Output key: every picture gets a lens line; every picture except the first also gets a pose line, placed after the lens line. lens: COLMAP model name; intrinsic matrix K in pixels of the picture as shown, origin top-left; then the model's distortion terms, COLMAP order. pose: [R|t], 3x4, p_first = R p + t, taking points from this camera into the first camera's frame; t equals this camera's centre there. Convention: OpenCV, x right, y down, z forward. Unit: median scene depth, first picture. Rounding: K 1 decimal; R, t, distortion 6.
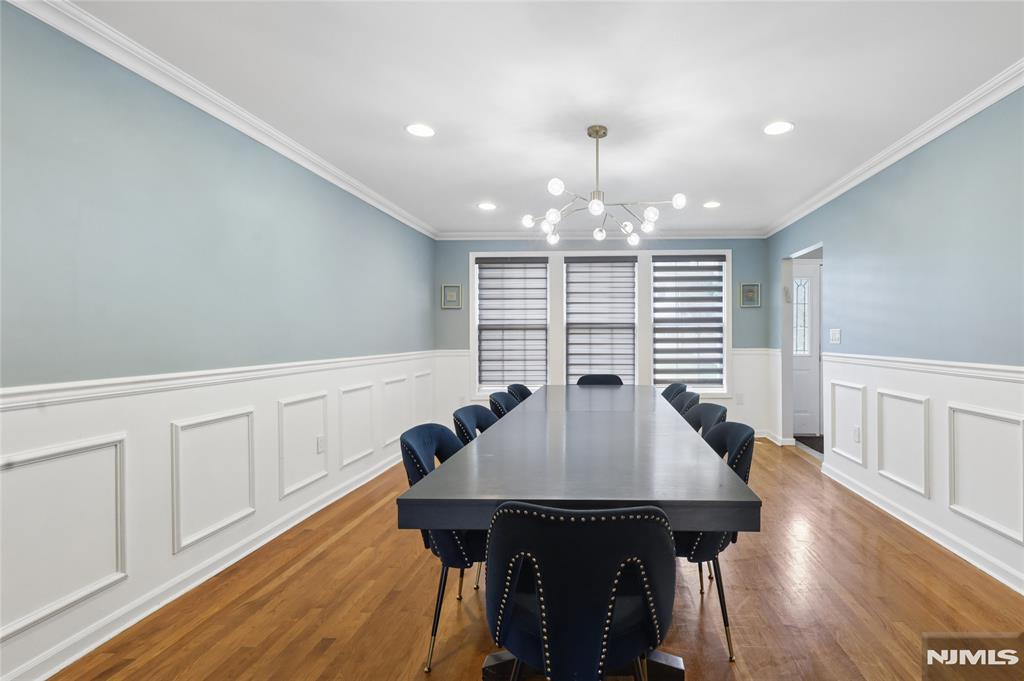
lens RADIAL K [[430.6, 0, 513.4], [0, 430.6, 340.7], [0, 0, 1]] dist [-0.001218, 0.000011]
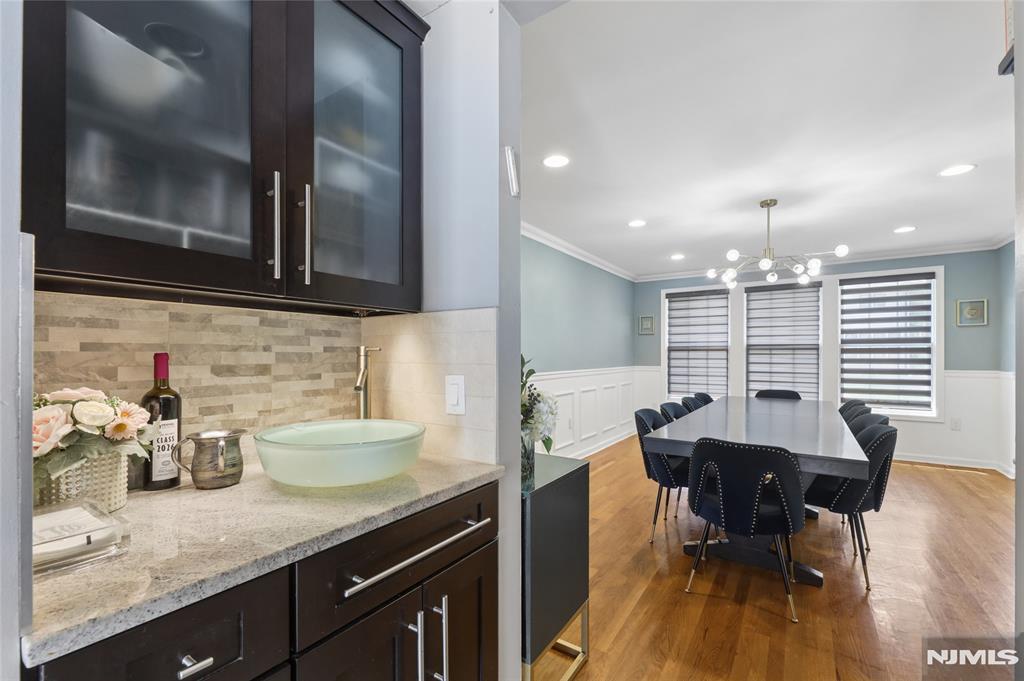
lens RADIAL K [[430.6, 0, 526.9], [0, 430.6, 351.2], [0, 0, 1]] dist [-0.001218, 0.000011]
pose [[0.934056, 0.004825, -0.357095, -0.014774], [-0.010180, 0.999862, -0.013117, -0.002625], [0.356983, 0.015887, 0.933976, -0.294955]]
